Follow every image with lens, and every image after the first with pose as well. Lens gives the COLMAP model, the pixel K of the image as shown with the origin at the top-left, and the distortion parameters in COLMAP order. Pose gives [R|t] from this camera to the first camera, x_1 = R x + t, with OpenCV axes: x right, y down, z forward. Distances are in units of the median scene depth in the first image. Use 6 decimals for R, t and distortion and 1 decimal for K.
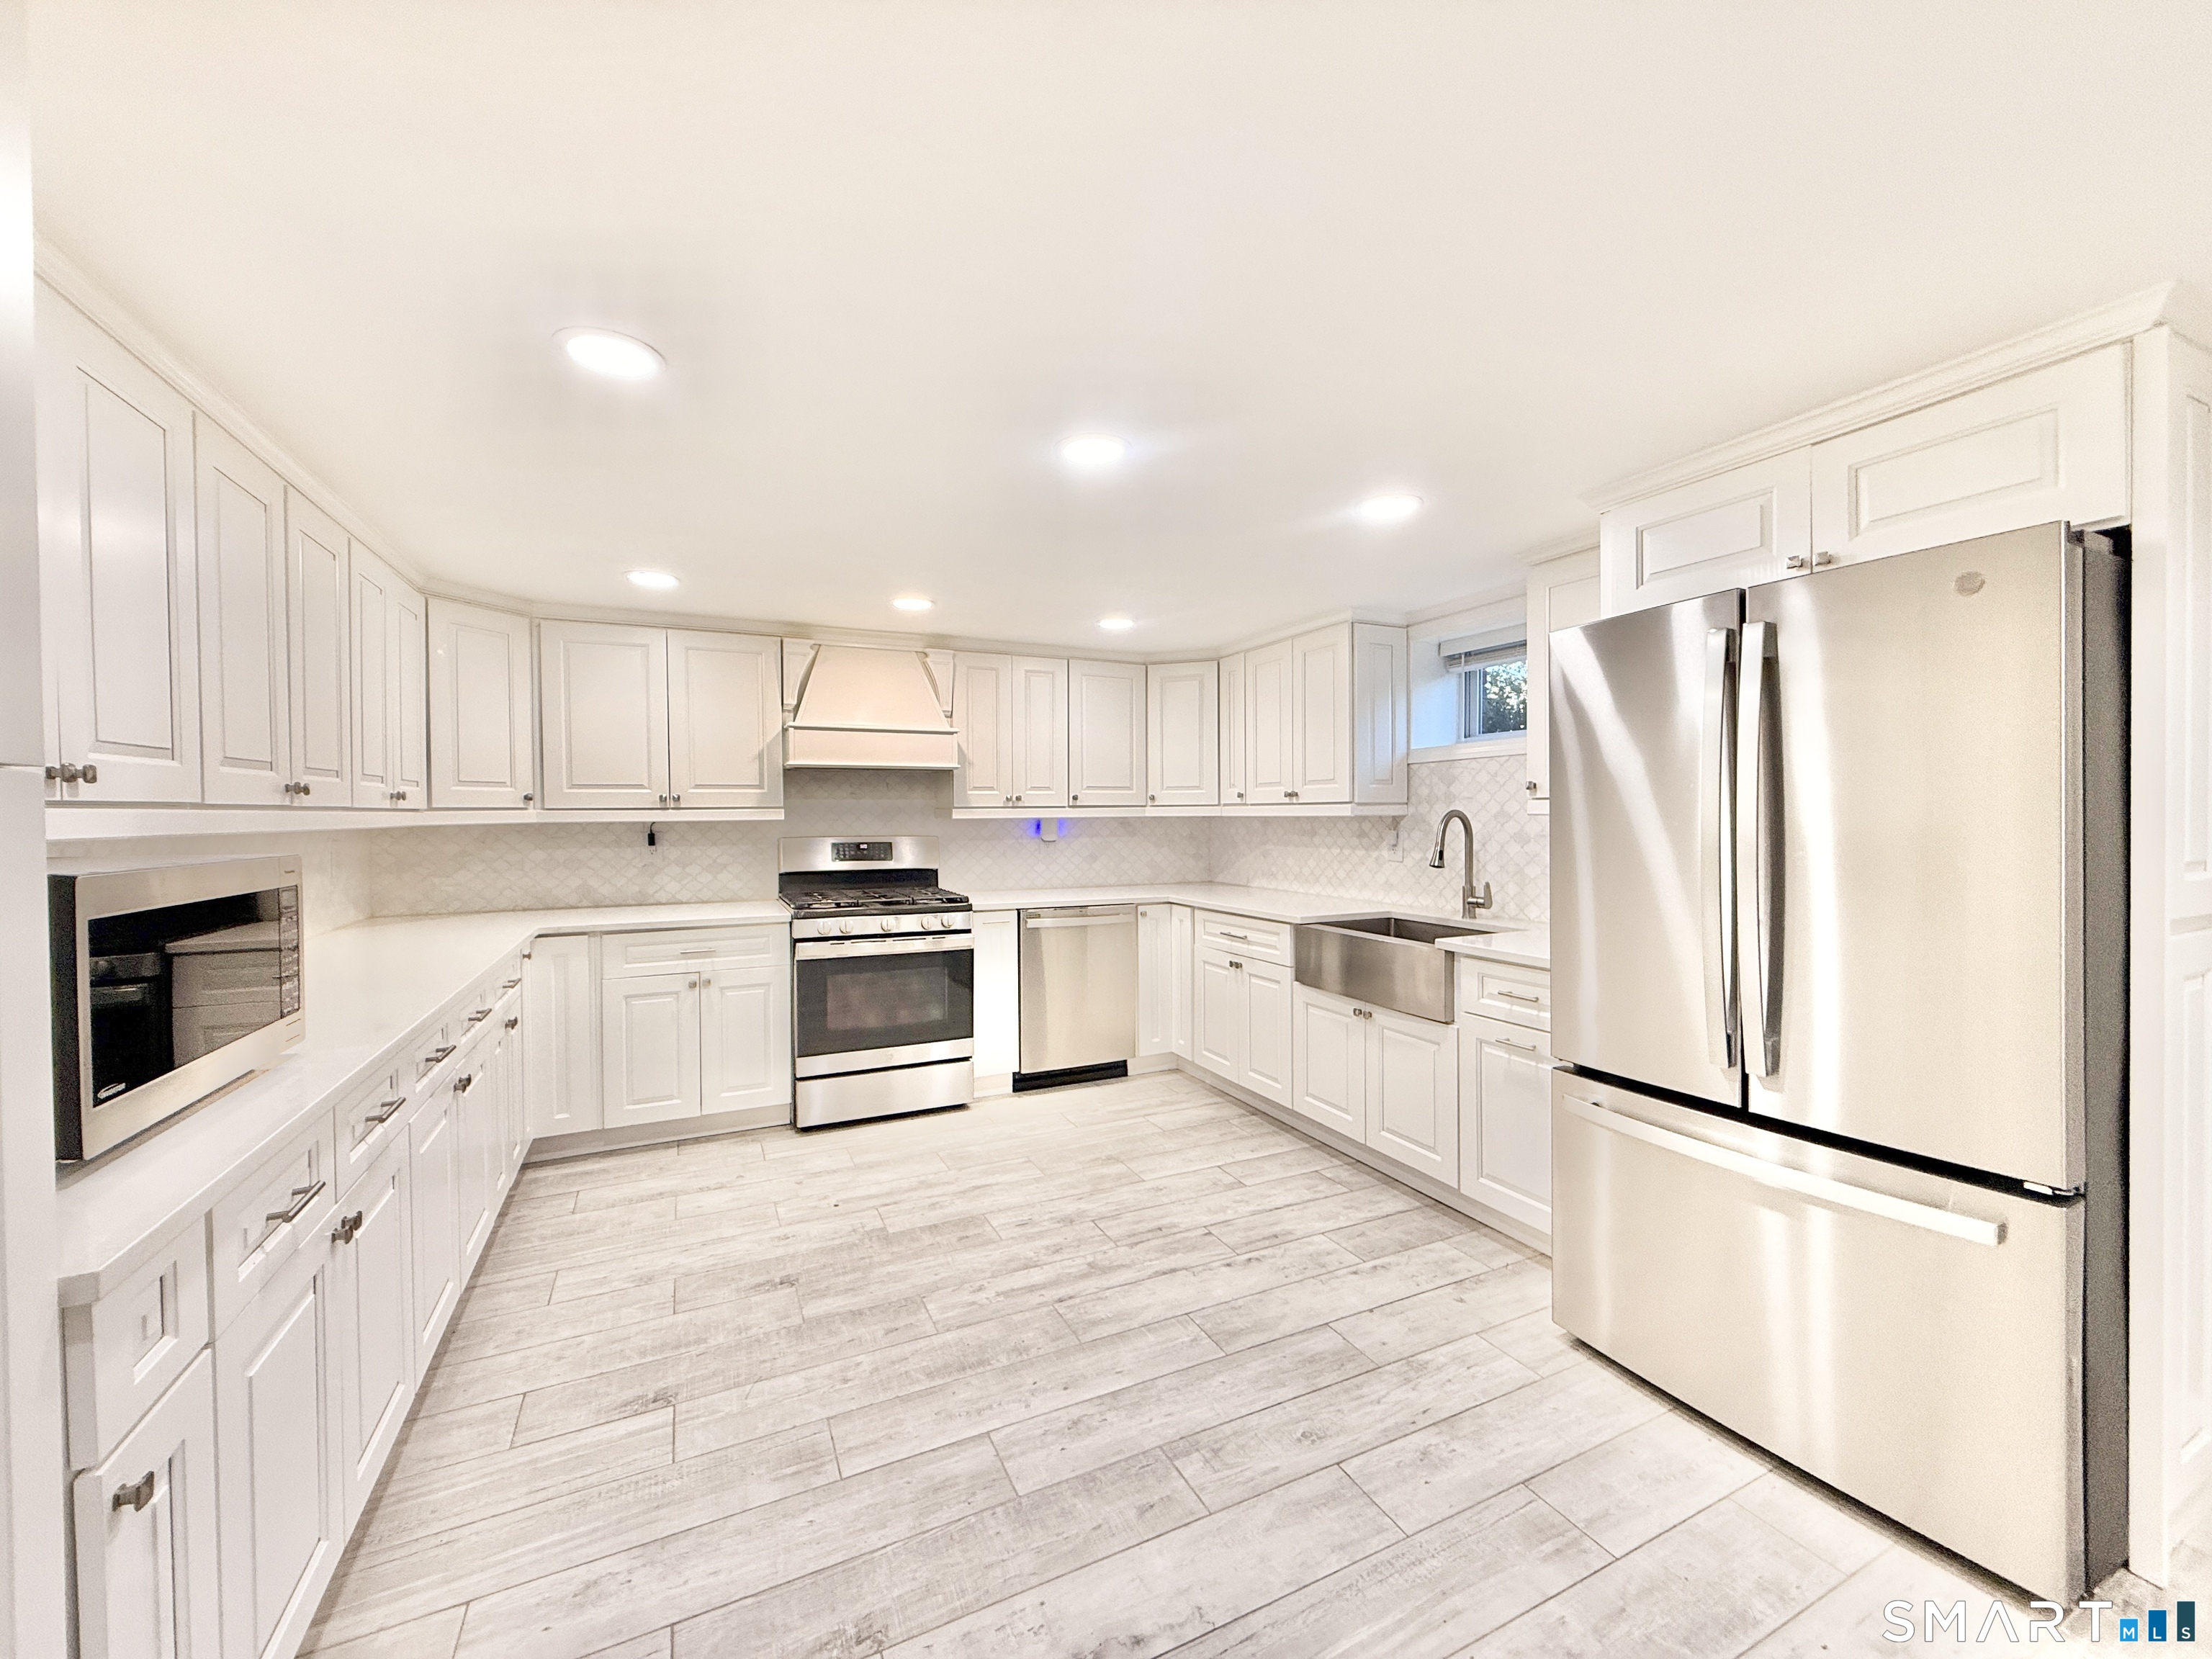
lens RADIAL K [[877.9, 0, 1100.2], [0, 877.9, 829.3], [0, 0, 1]] dist [0.000578, 0.000796]
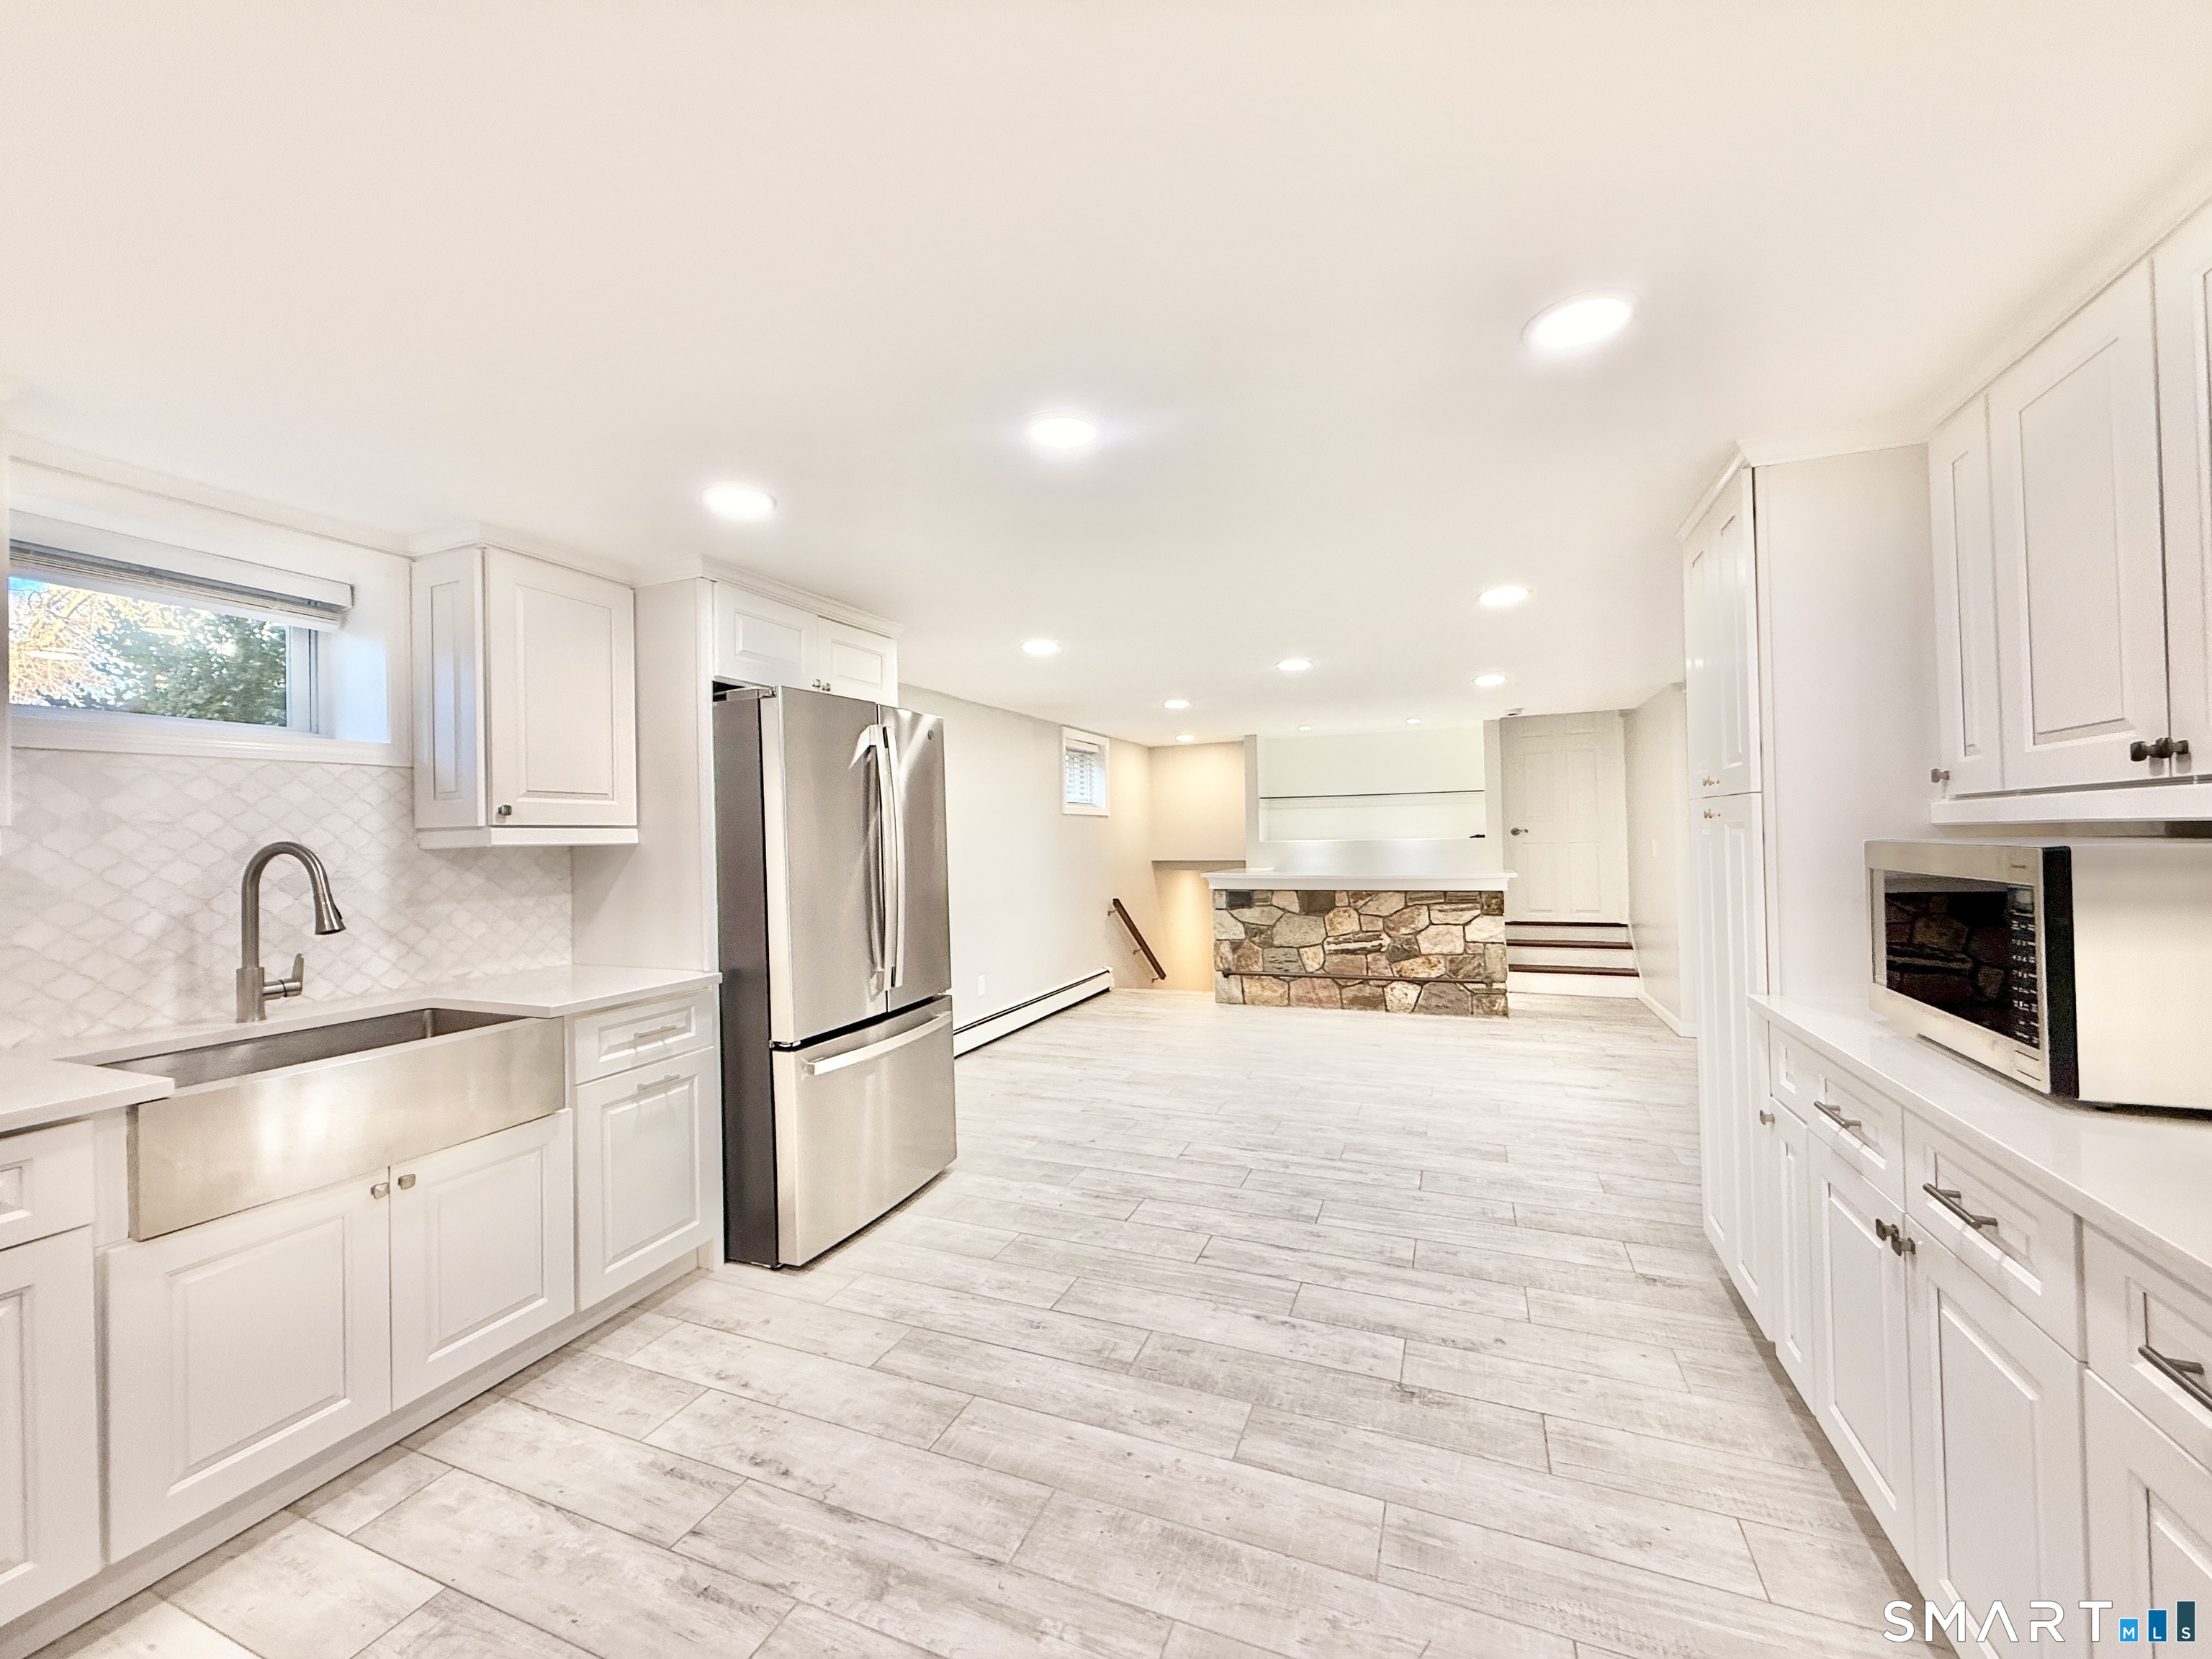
lens RADIAL K [[877.9, 0, 1100.2], [0, 877.9, 829.3], [0, 0, 1]] dist [0.000578, 0.000796]
pose [[-0.669906, 0.026175, 0.741985, -0.433135], [0.039096, 0.999235, 0.000049, -0.008661], [-0.741416, 0.029041, -0.670417, 0.980714]]
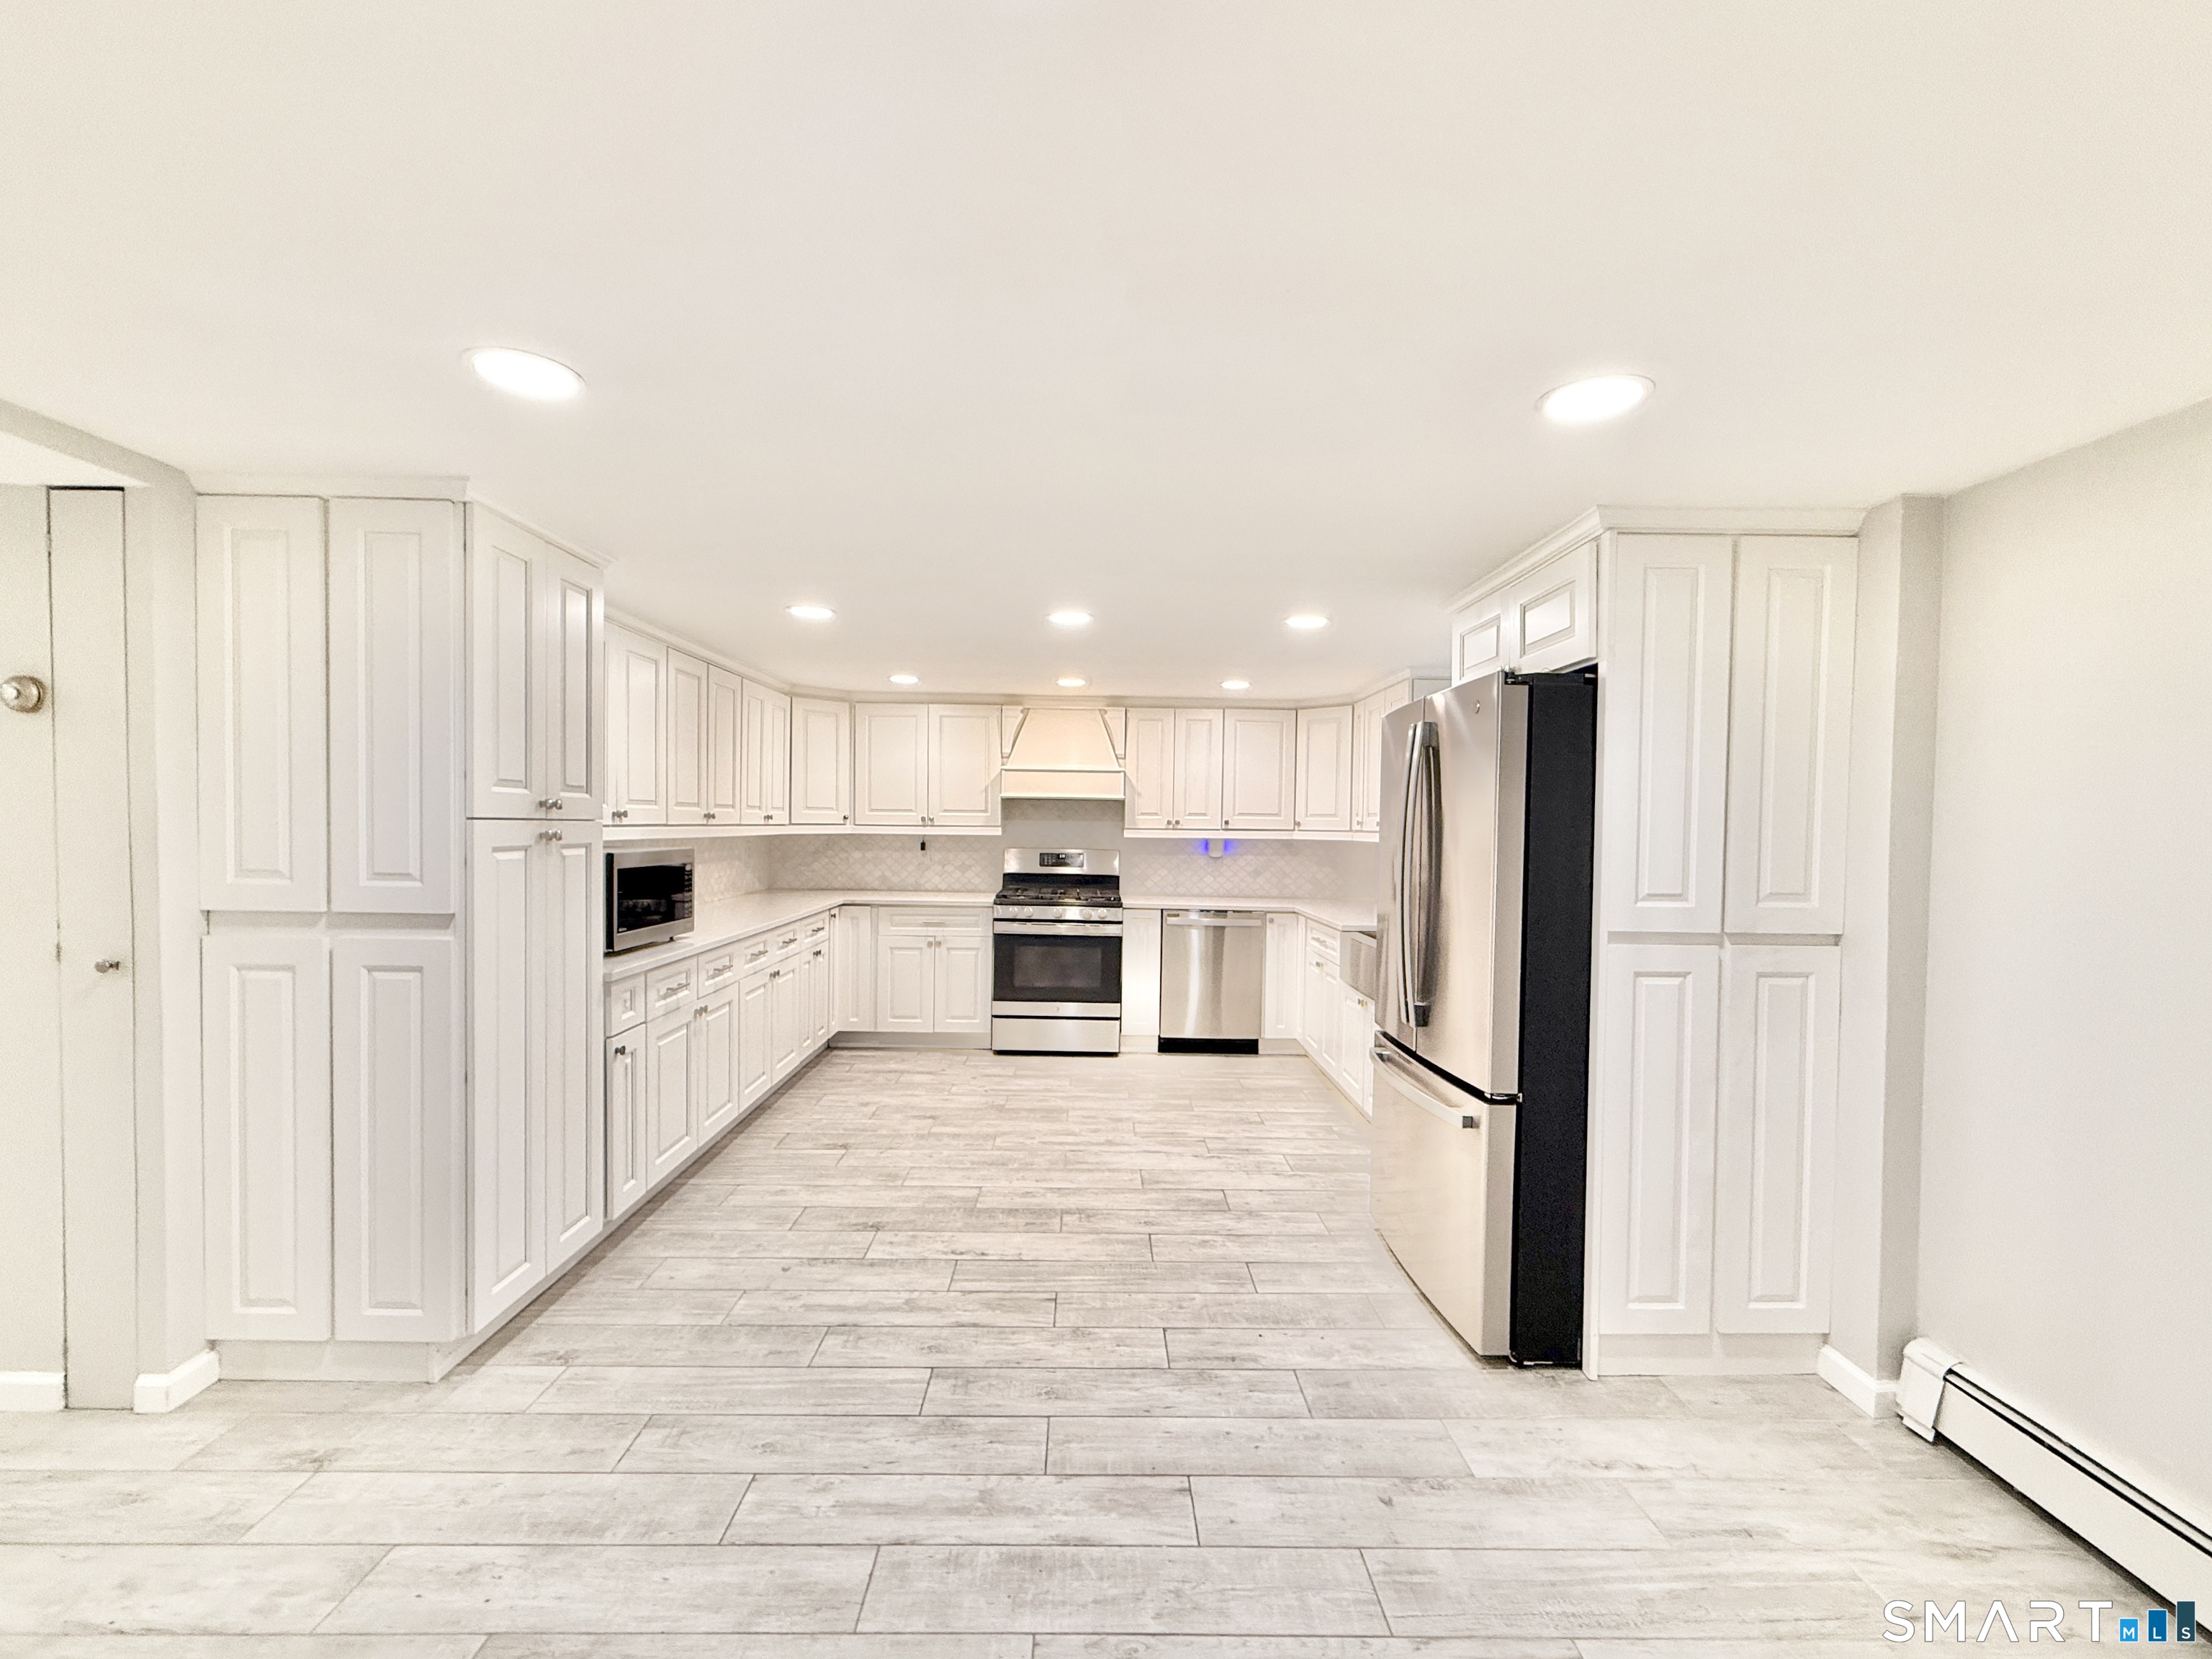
lens RADIAL K [[943.1, 0, 1101.7], [0, 943.1, 851.3], [0, 0, 1]] dist [-0.000319, -0.000100]
pose [[0.908279, 0.032041, -0.417136, 0.487519], [-0.028403, 0.999485, 0.014926, -0.014120], [0.417399, -0.001709, 0.908722, -0.353897]]
